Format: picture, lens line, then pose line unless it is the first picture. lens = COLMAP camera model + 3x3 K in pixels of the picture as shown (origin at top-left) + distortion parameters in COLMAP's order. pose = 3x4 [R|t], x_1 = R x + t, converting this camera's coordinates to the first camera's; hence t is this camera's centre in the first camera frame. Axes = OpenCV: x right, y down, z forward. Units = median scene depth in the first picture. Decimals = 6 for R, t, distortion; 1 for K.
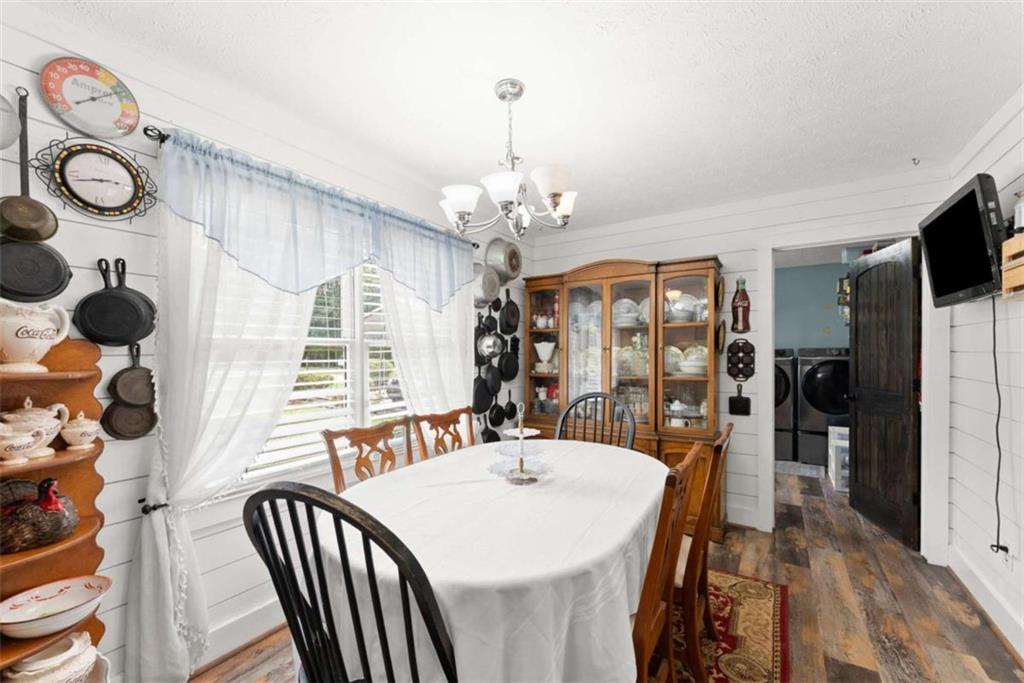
lens RADIAL K [[415.6, 0, 514.3], [0, 415.6, 357.0], [0, 0, 1]] dist [0.000492, 0.000024]
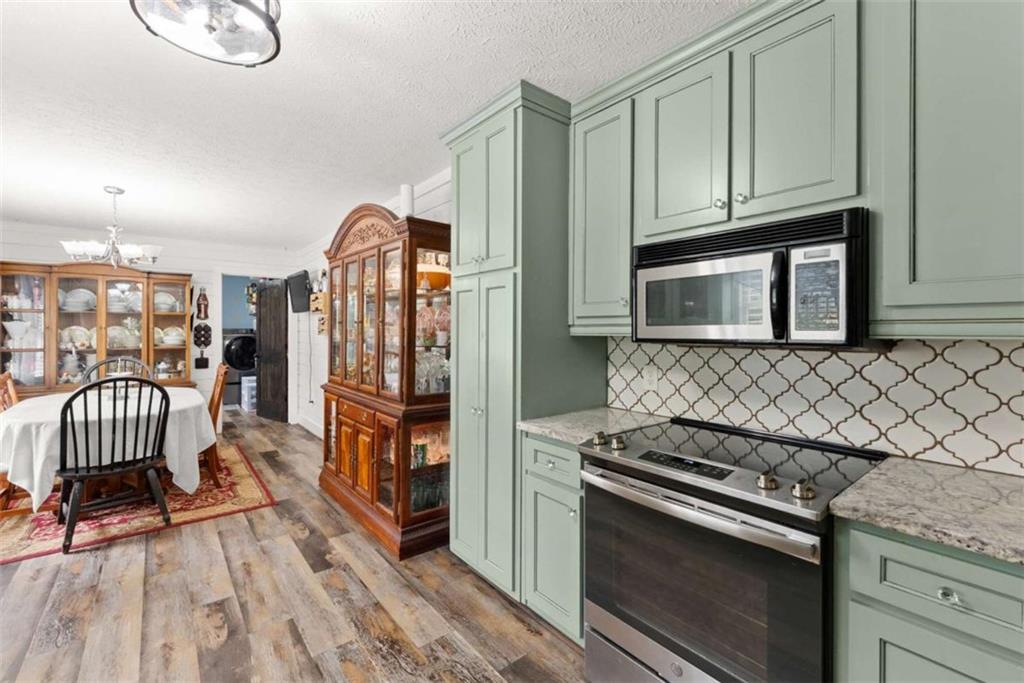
lens RADIAL K [[438.3, 0, 505.7], [0, 438.3, 330.8], [0, 0, 1]] dist [-0.001907, -0.000403]
pose [[0.325468, 0.007146, 0.945526, -0.723135], [0.006740, 0.999929, -0.009877, 0.013205], [-0.945529, 0.009588, 0.325396, -0.727370]]
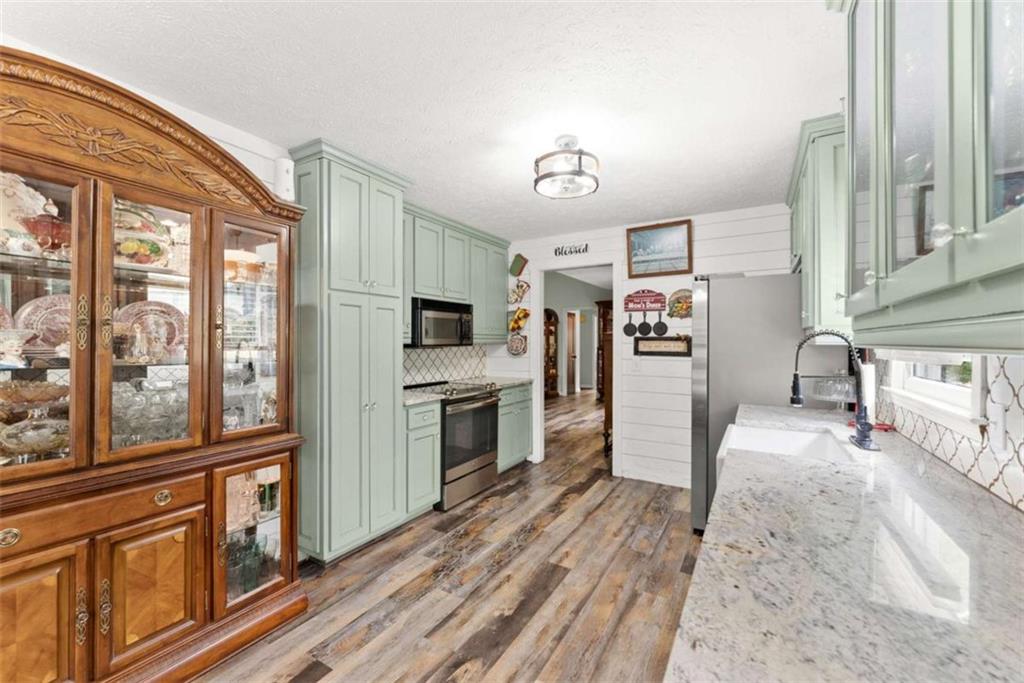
lens RADIAL K [[415.6, 0, 506.5], [0, 415.6, 342.0], [0, 0, 1]] dist [0.000492, 0.000024]
pose [[-0.999664, -0.001882, -0.025852, -0.318584], [-0.002239, 0.999902, 0.013789, -0.004507], [0.025824, 0.013843, -0.999571, 0.370513]]
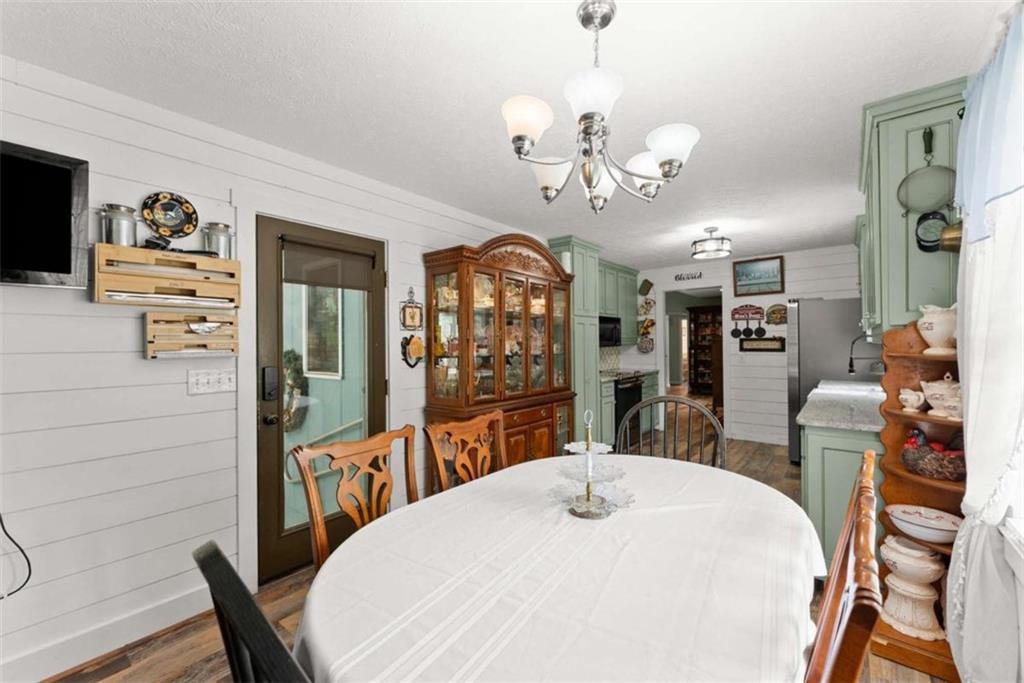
lens RADIAL K [[415.6, 0, 508.9], [0, 415.6, 341.3], [0, 0, 1]] dist [0.000492, 0.000024]
pose [[-0.993126, 0.011325, 0.116501, 0.028886], [0.012007, 0.999915, 0.005154, -0.011861], [-0.116433, 0.006518, -0.993177, 0.988527]]
